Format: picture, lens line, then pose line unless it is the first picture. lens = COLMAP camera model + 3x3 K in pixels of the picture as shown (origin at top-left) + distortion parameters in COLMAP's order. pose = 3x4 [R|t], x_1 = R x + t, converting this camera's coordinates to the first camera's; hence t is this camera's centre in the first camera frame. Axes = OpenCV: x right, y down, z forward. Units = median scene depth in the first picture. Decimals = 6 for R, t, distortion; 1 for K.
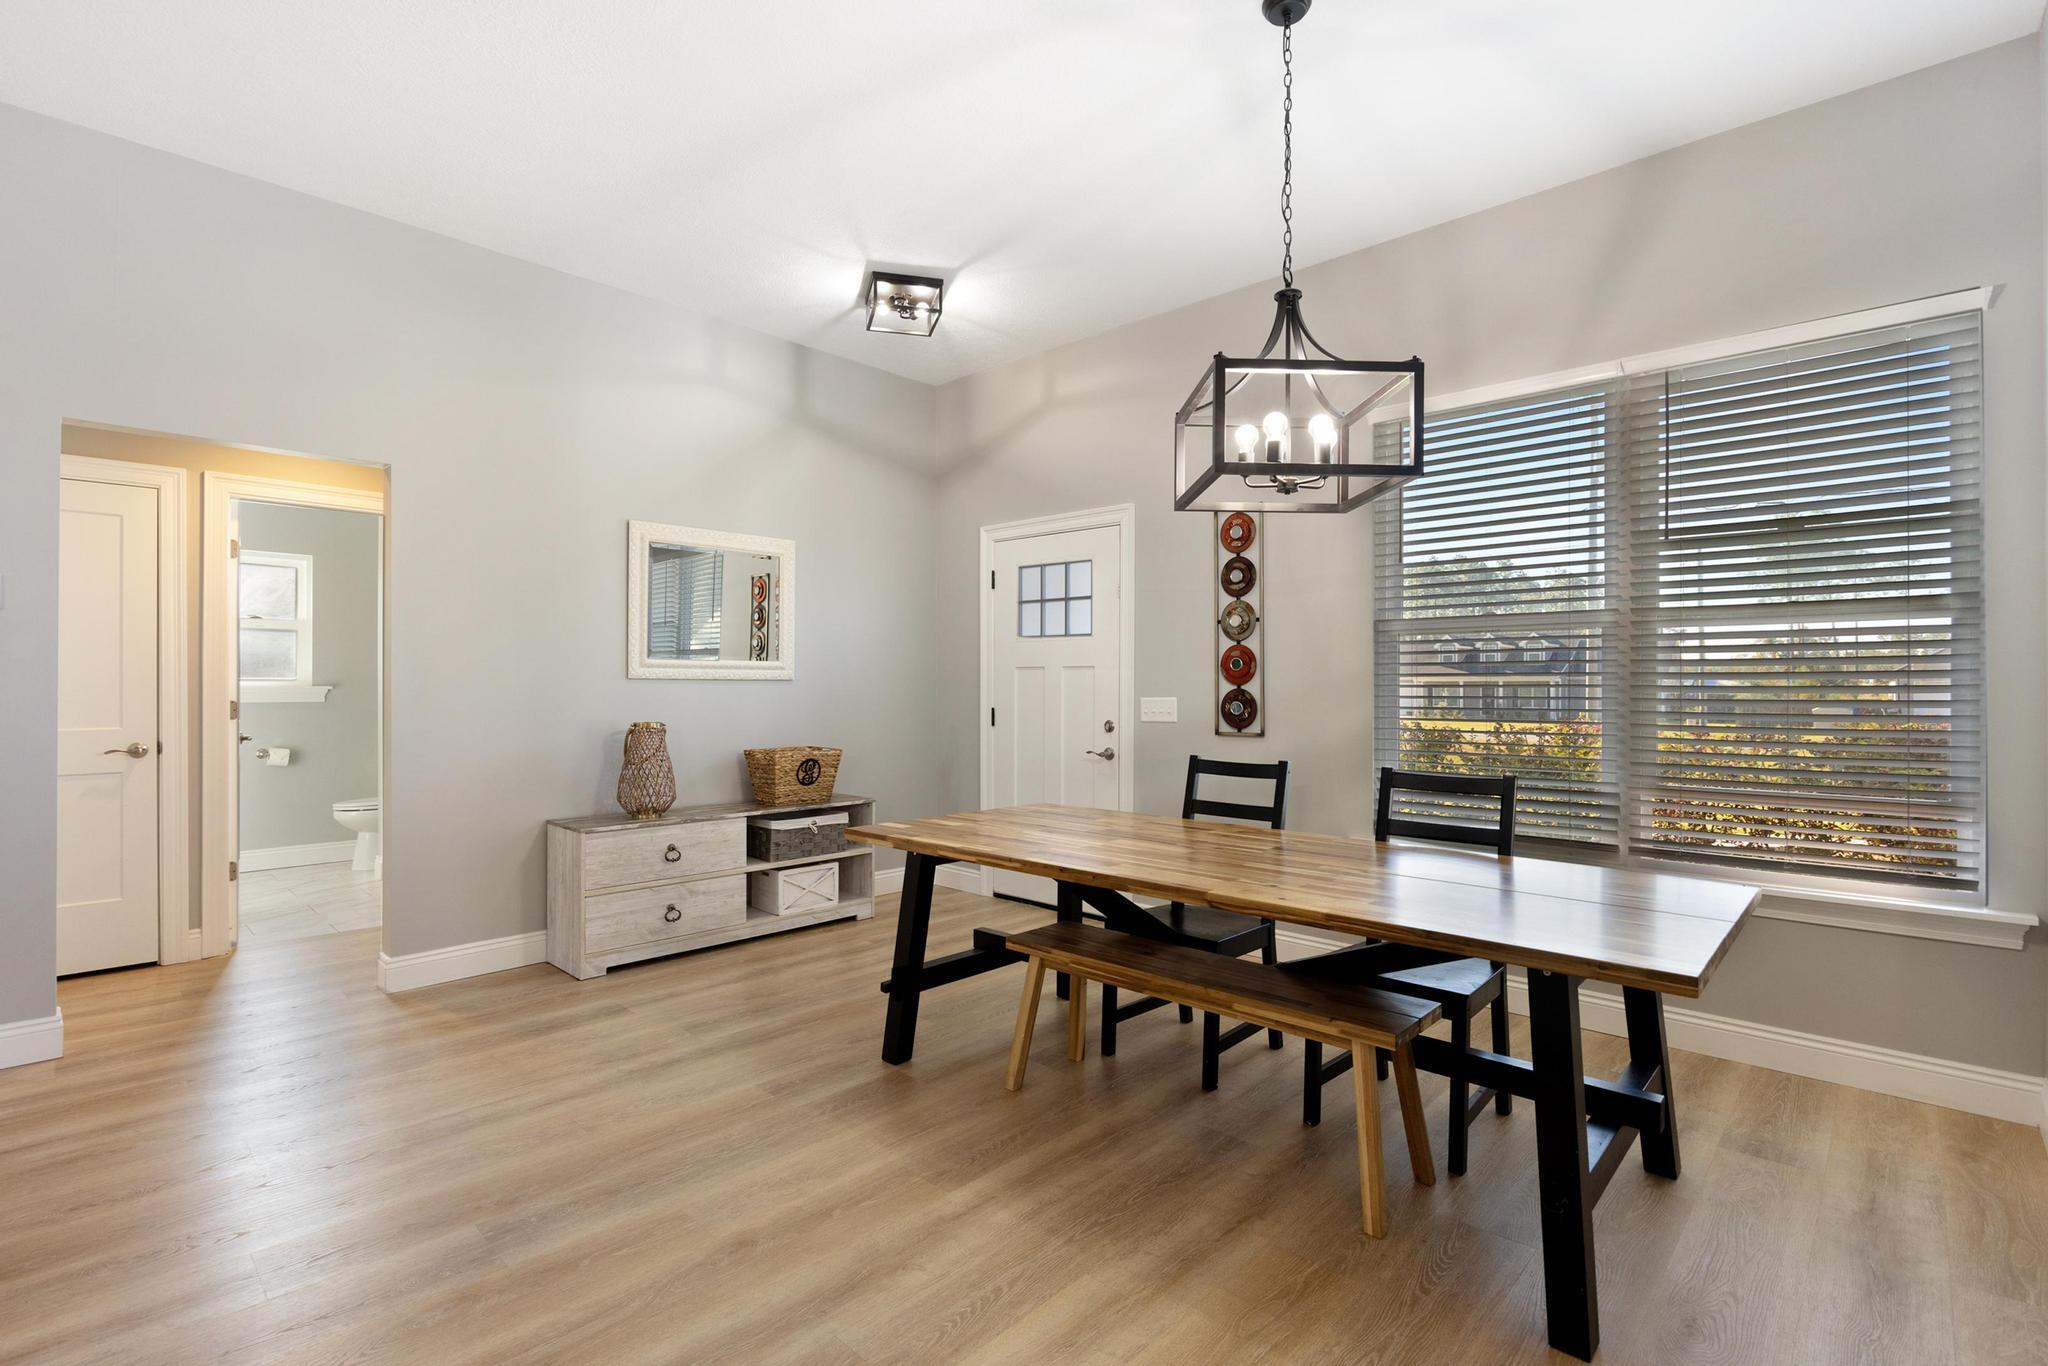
lens RADIAL K [[934.4, 0, 962.8], [0, 934.4, 693.7], [0, 0, 1]] dist [0.012506, -0.000876]
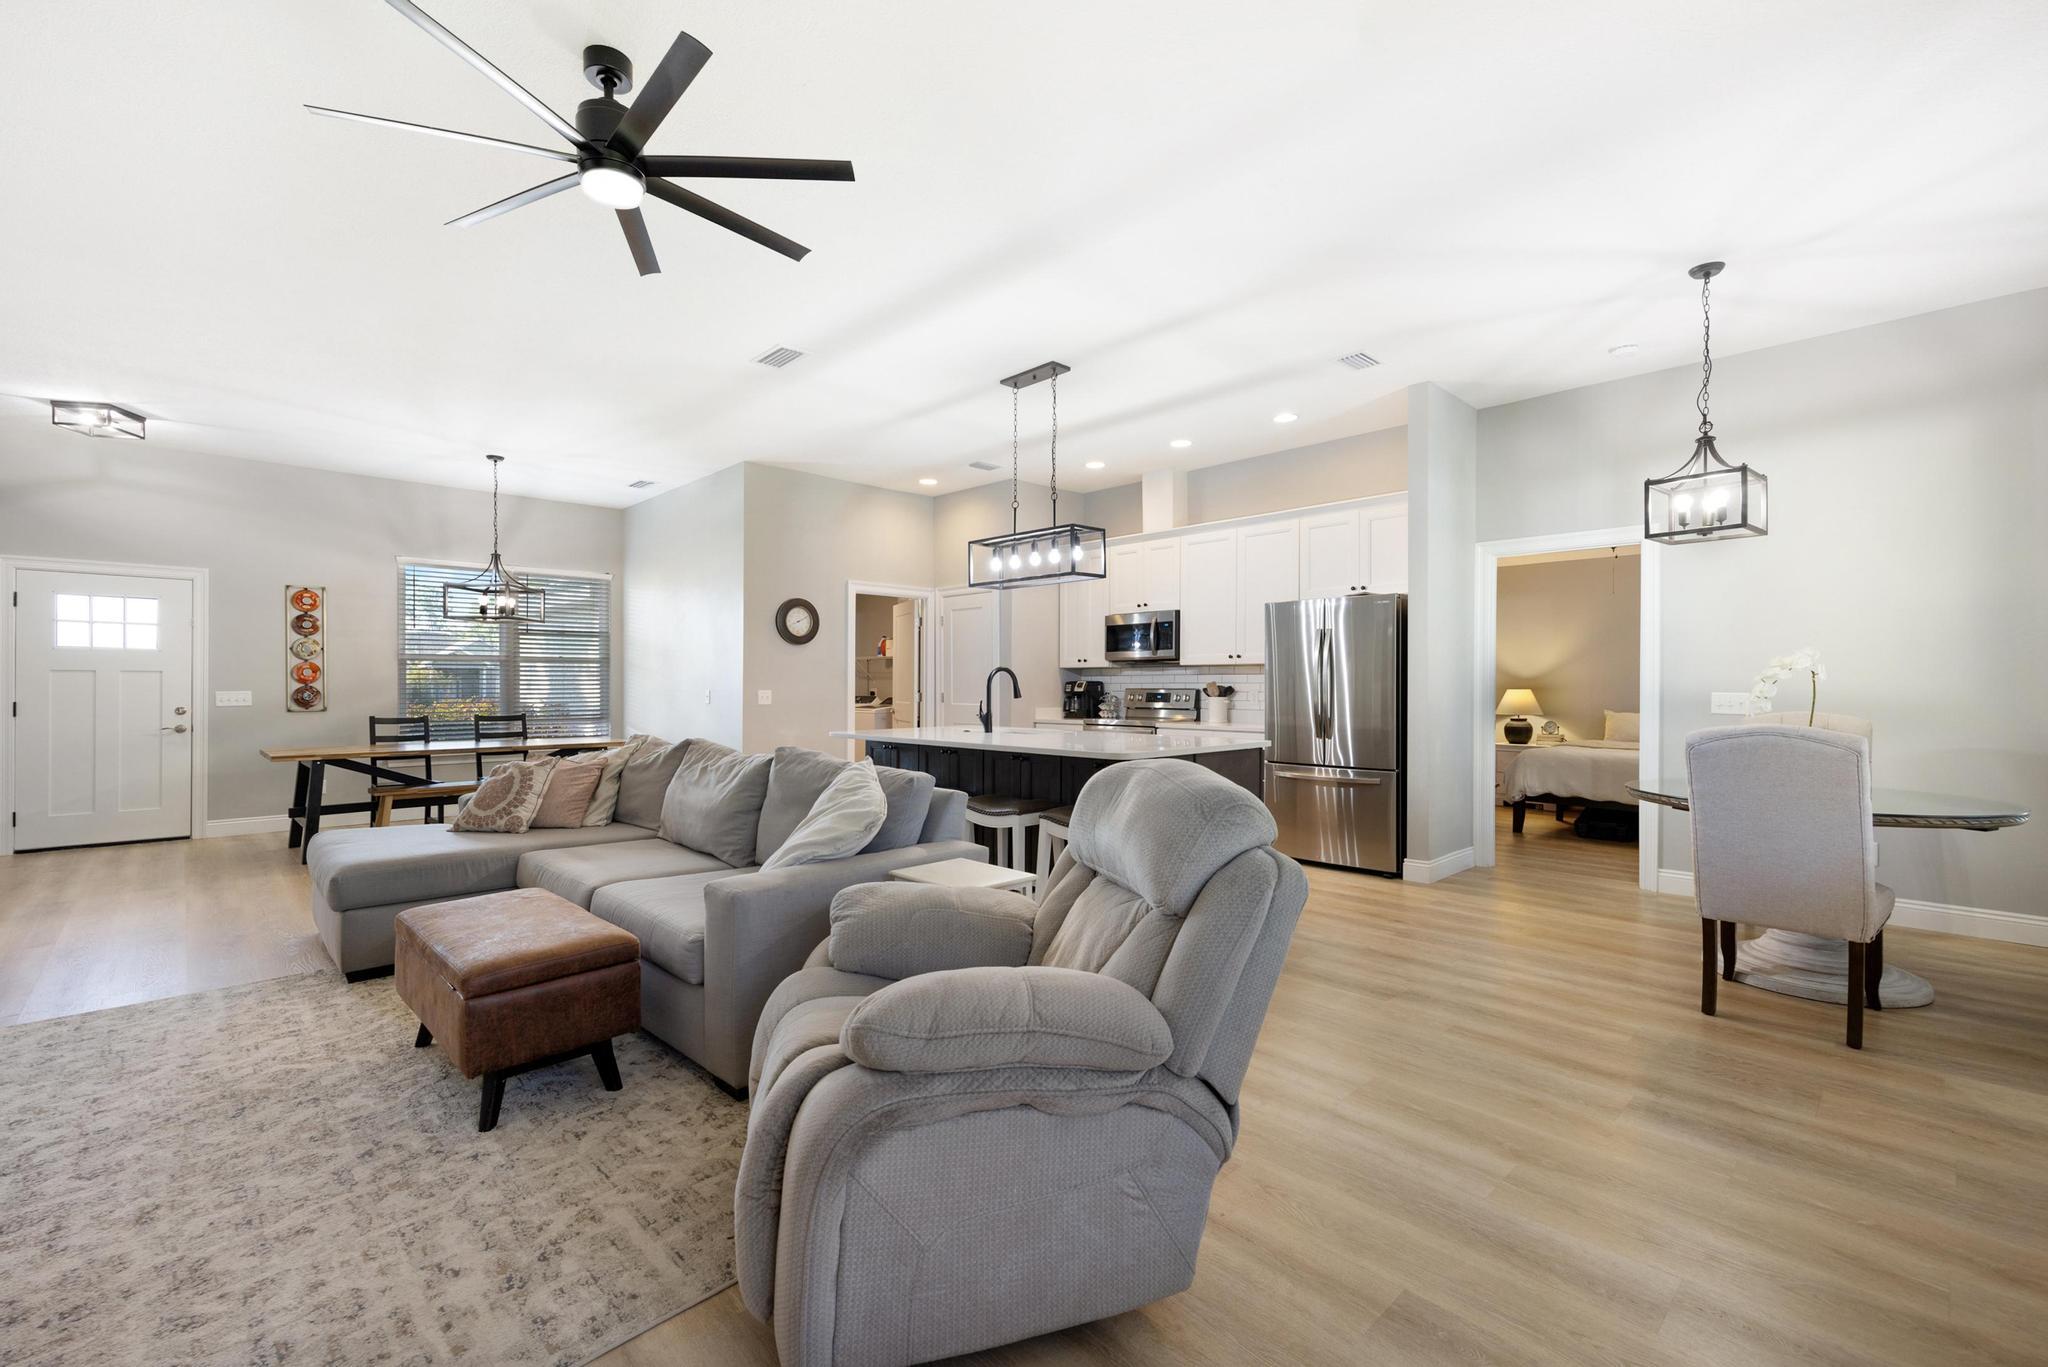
lens RADIAL K [[897.8, 0, 1061.8], [0, 897.8, 687.1], [0, 0, 1]] dist [0.010439, -0.000605]
pose [[0.000288, -0.003515, 0.999994, -1.460869], [0.007739, 0.999964, 0.003512, 0.002309], [-0.999970, 0.007738, 0.000315, -0.477062]]
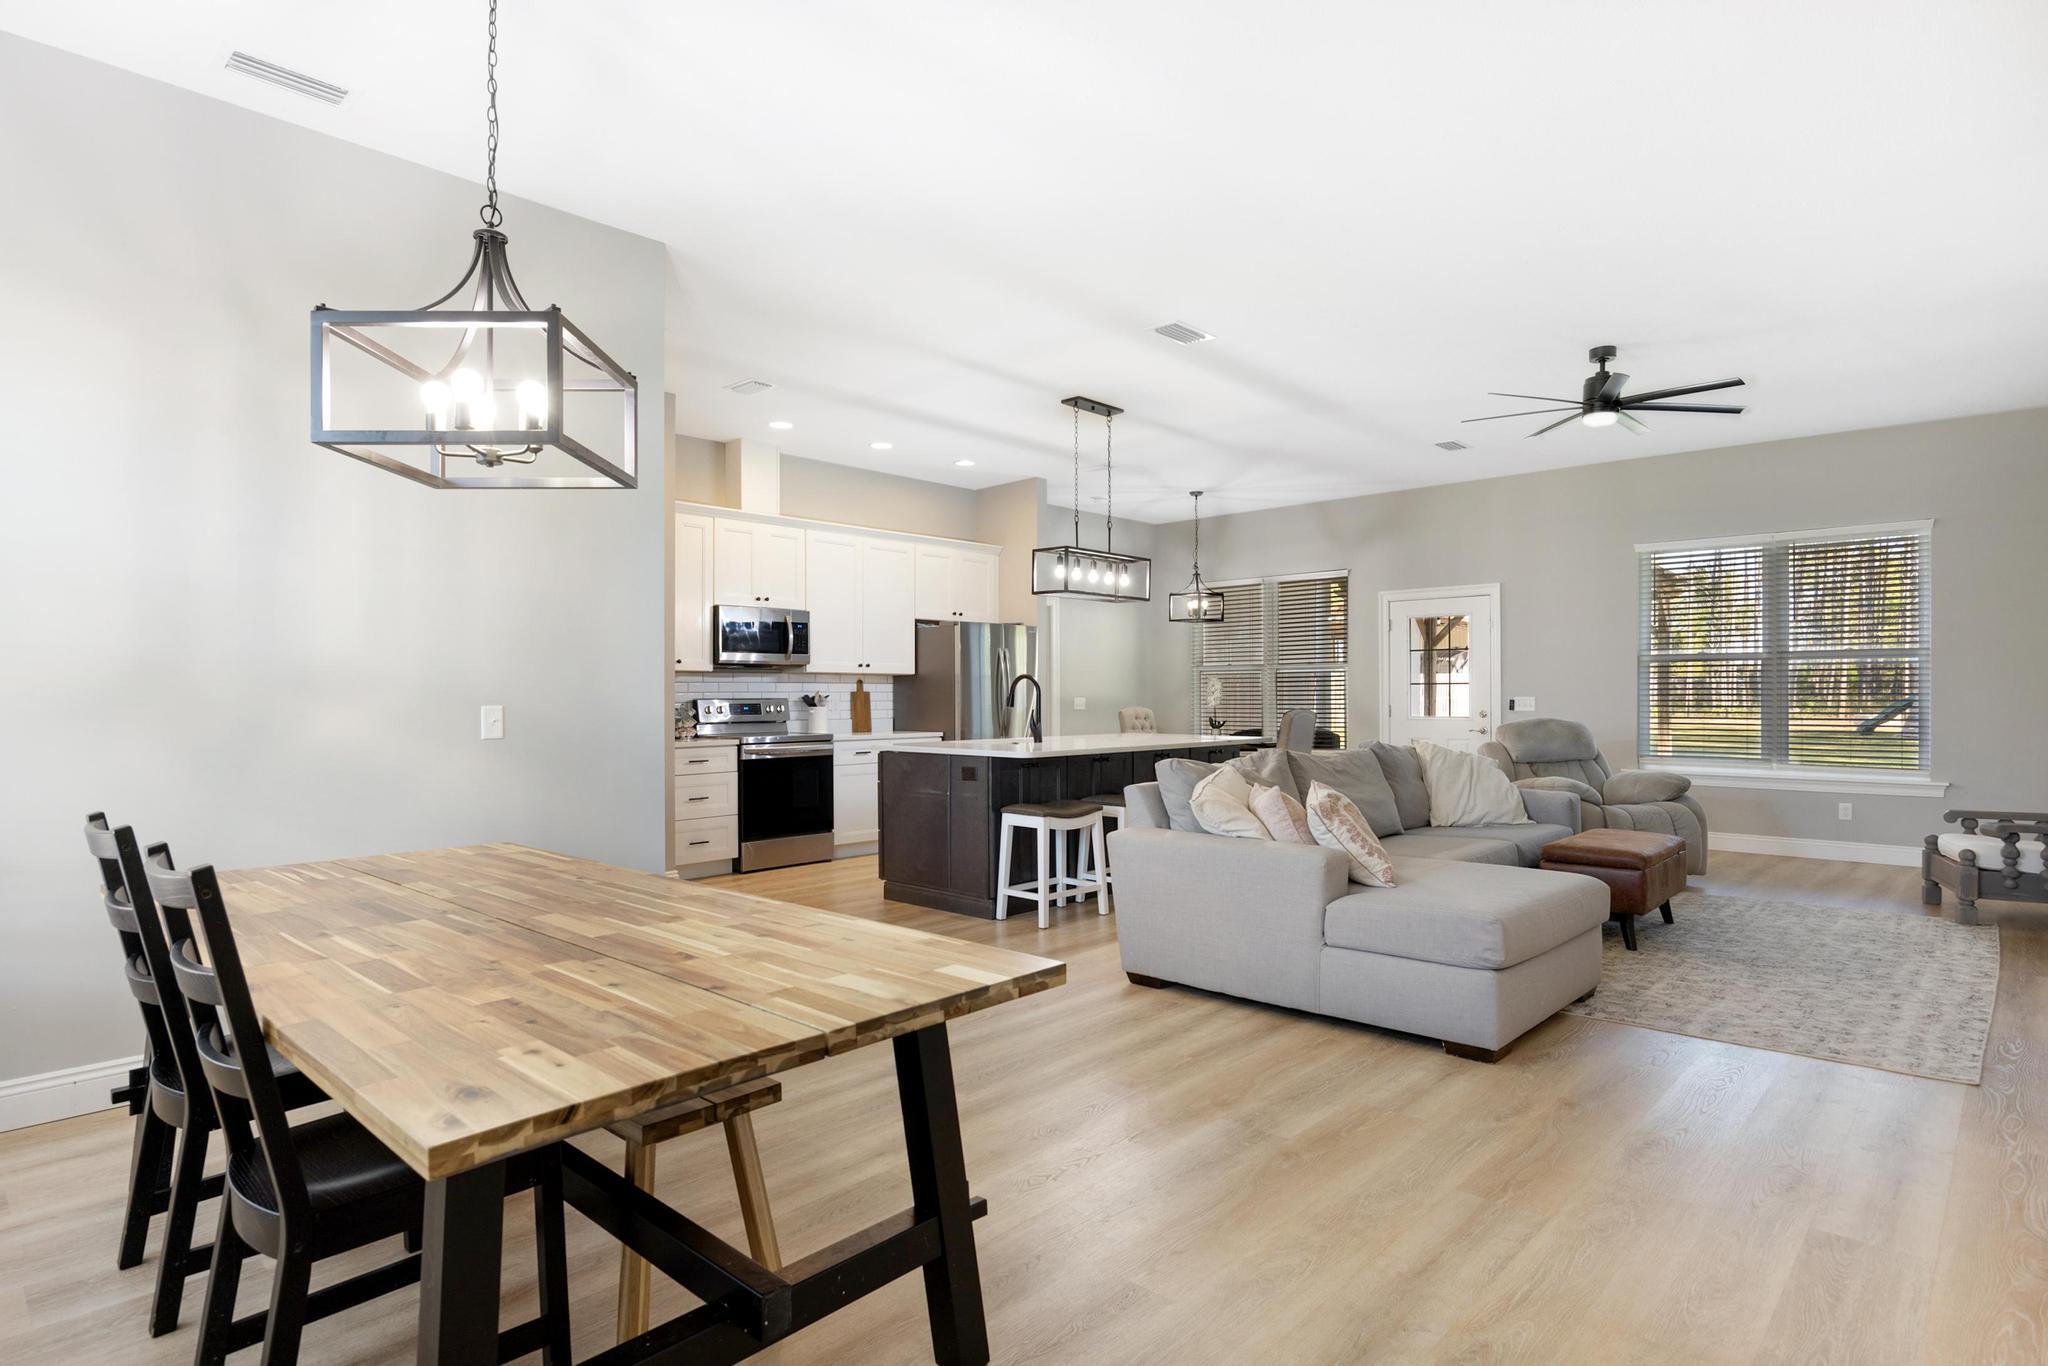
lens RADIAL K [[1065.3, 0, 1054.4], [0, 1065.3, 684.4], [0, 0, 1]] dist [0.017079, 0.000132]
pose [[-0.997820, -0.000444, -0.065989, -0.081889], [-0.000053, 0.999982, -0.005937, 0.000005], [0.065991, -0.005921, -0.997803, 1.112387]]
